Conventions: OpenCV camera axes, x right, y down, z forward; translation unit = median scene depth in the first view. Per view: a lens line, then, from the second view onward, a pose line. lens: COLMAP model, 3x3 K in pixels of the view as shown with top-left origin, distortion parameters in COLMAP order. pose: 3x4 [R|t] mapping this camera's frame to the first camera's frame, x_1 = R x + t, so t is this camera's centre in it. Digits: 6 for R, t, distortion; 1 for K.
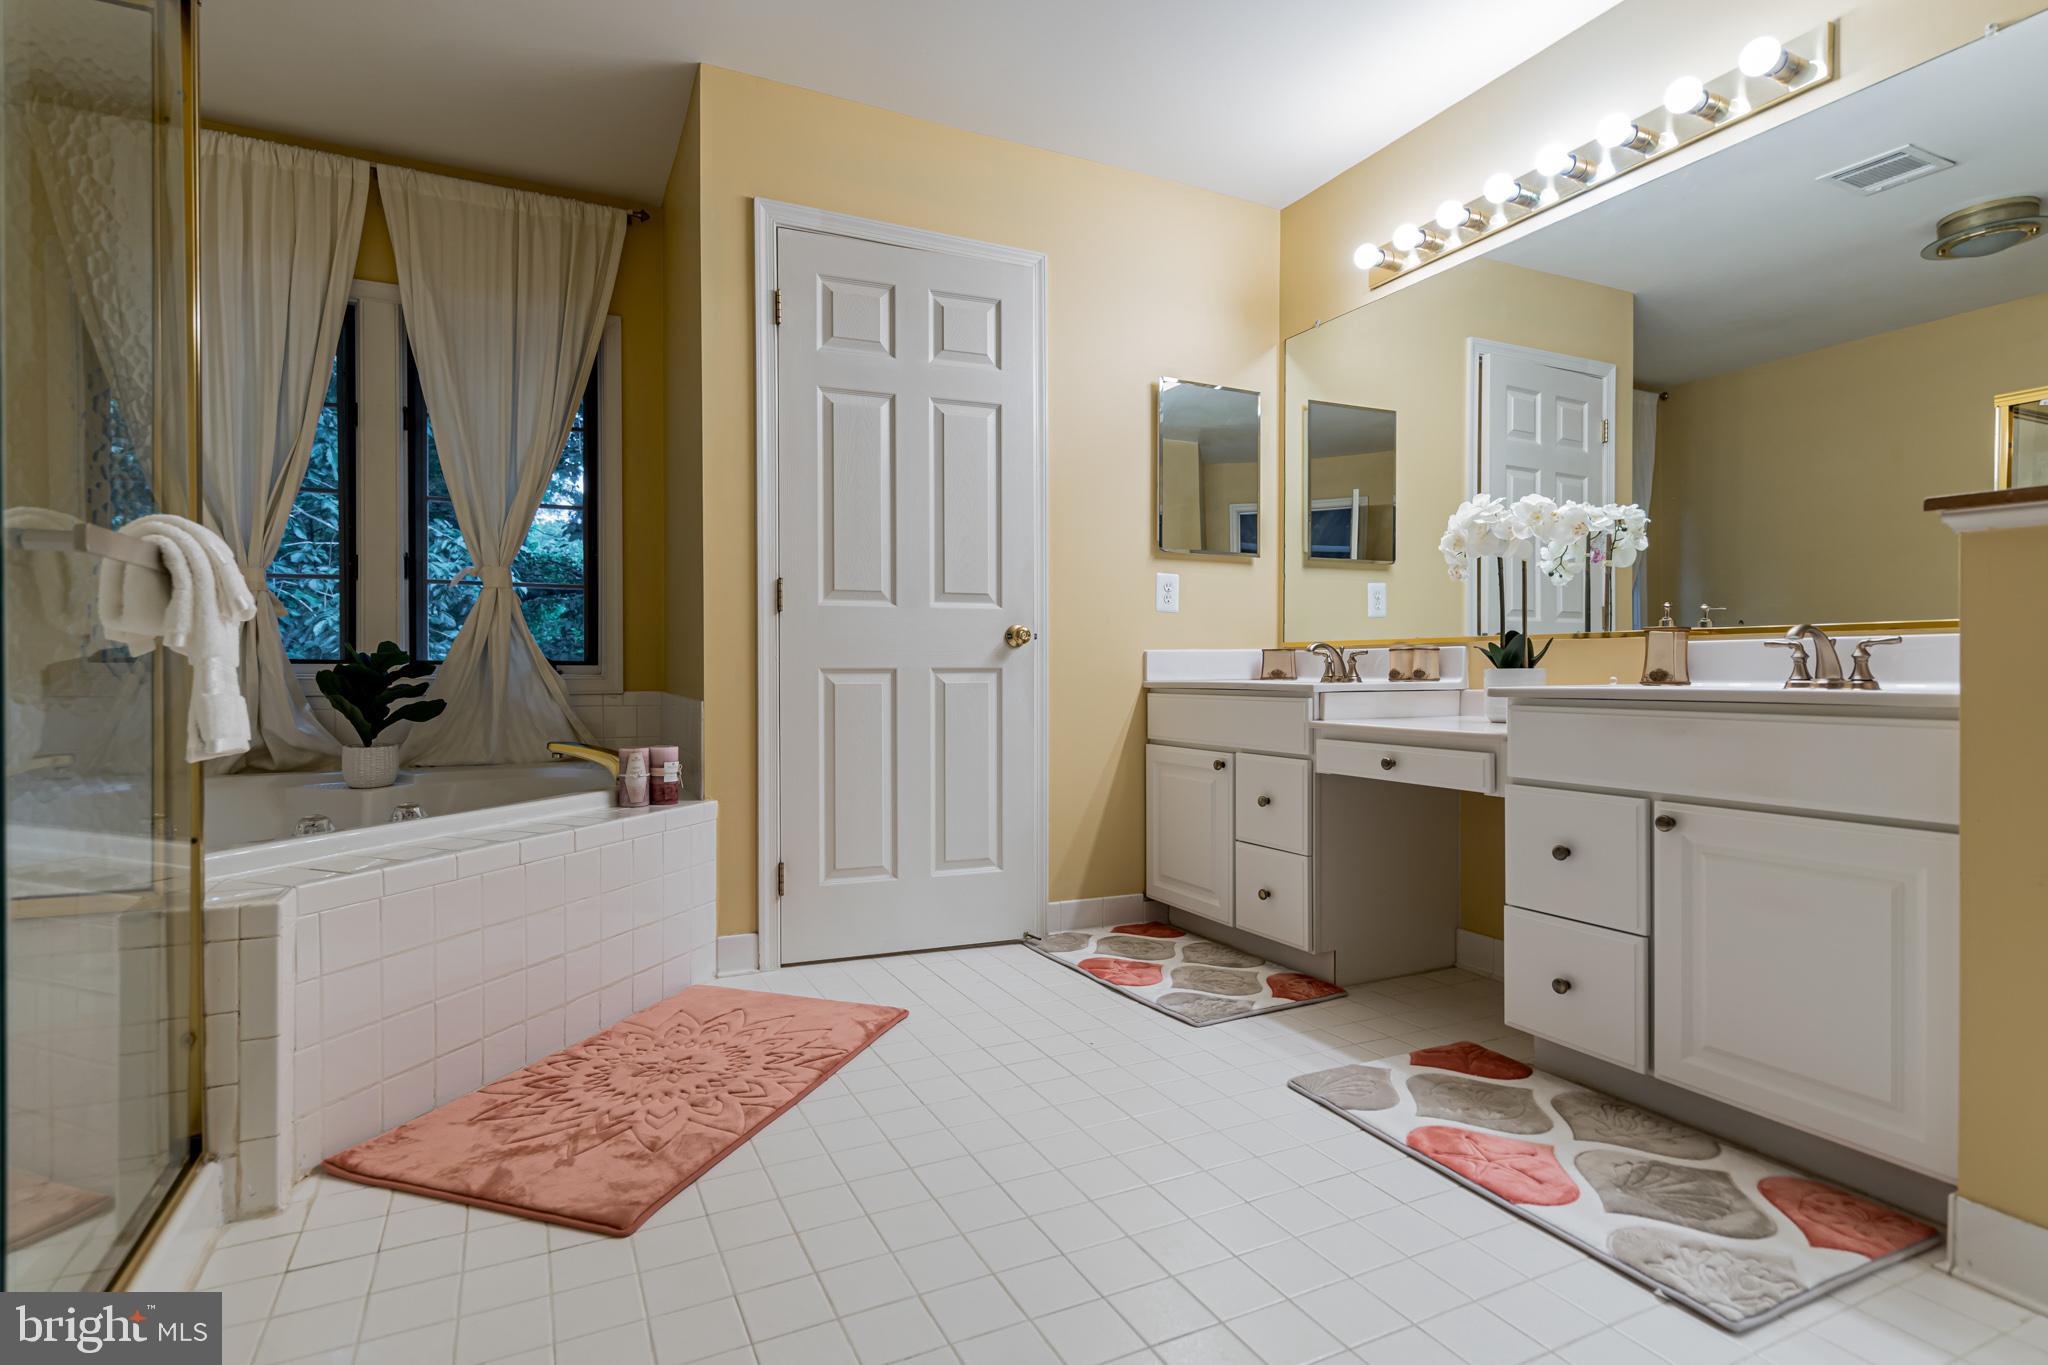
lens RADIAL K [[1041.2, 0, 1020.8], [0, 1041.2, 678.2], [0, 0, 1]] dist [-0.003655, -0.000513]
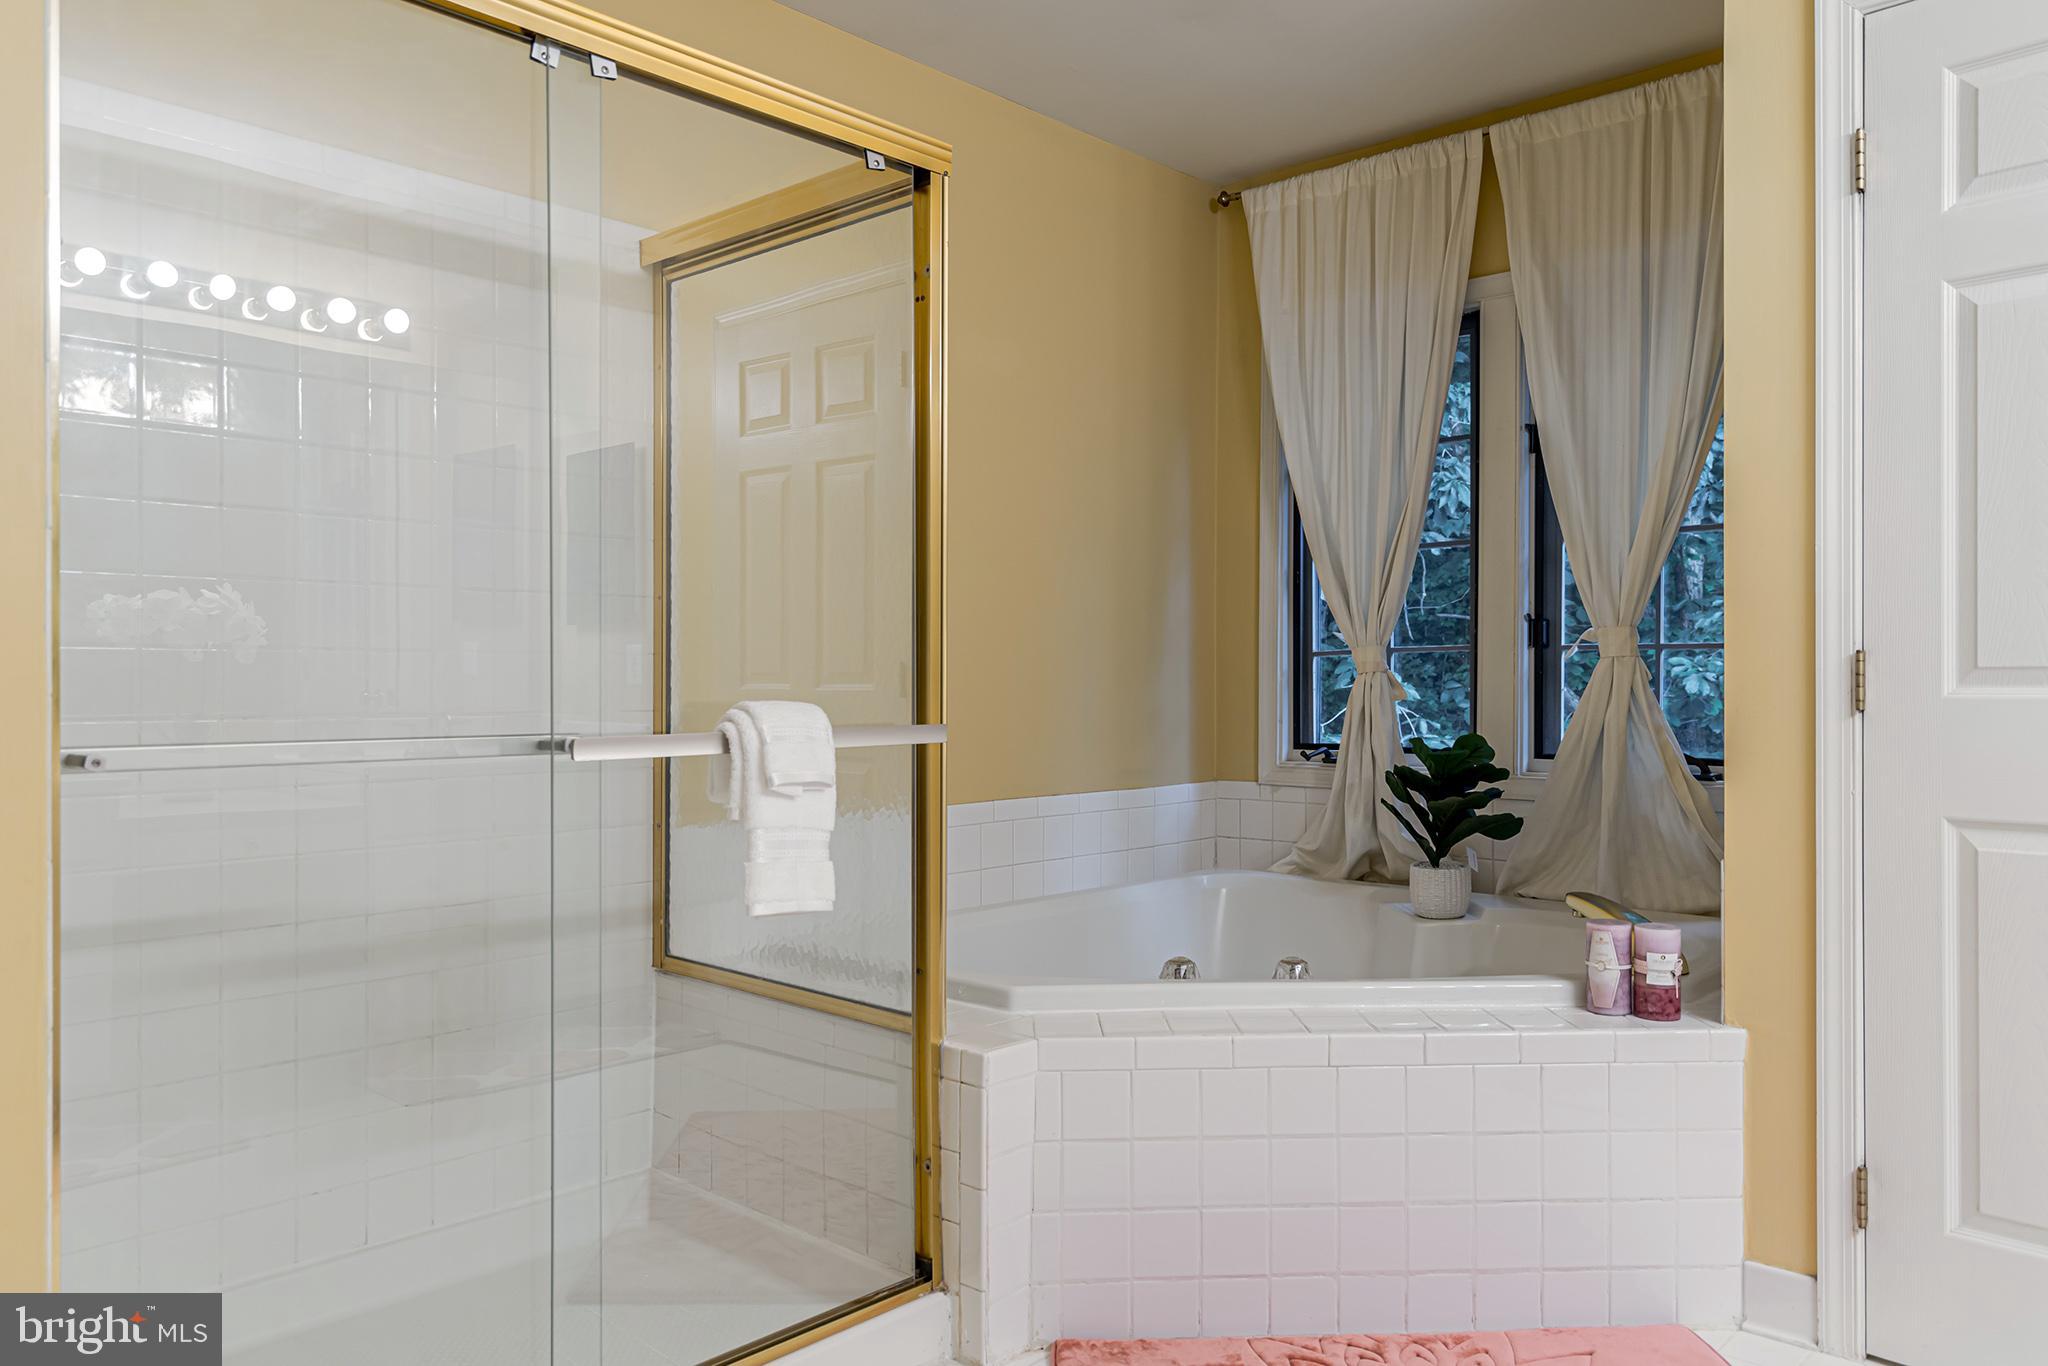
lens RADIAL K [[1470.8, 0, 1023.9], [0, 1470.8, 687.4], [0, 0, 1]] dist [0.011016, 0.003462]
pose [[0.354747, -0.000527, -0.934962, 0.342909], [-0.003313, 0.999993, -0.001821, -0.073603], [0.934956, 0.003744, 0.354743, 0.306733]]
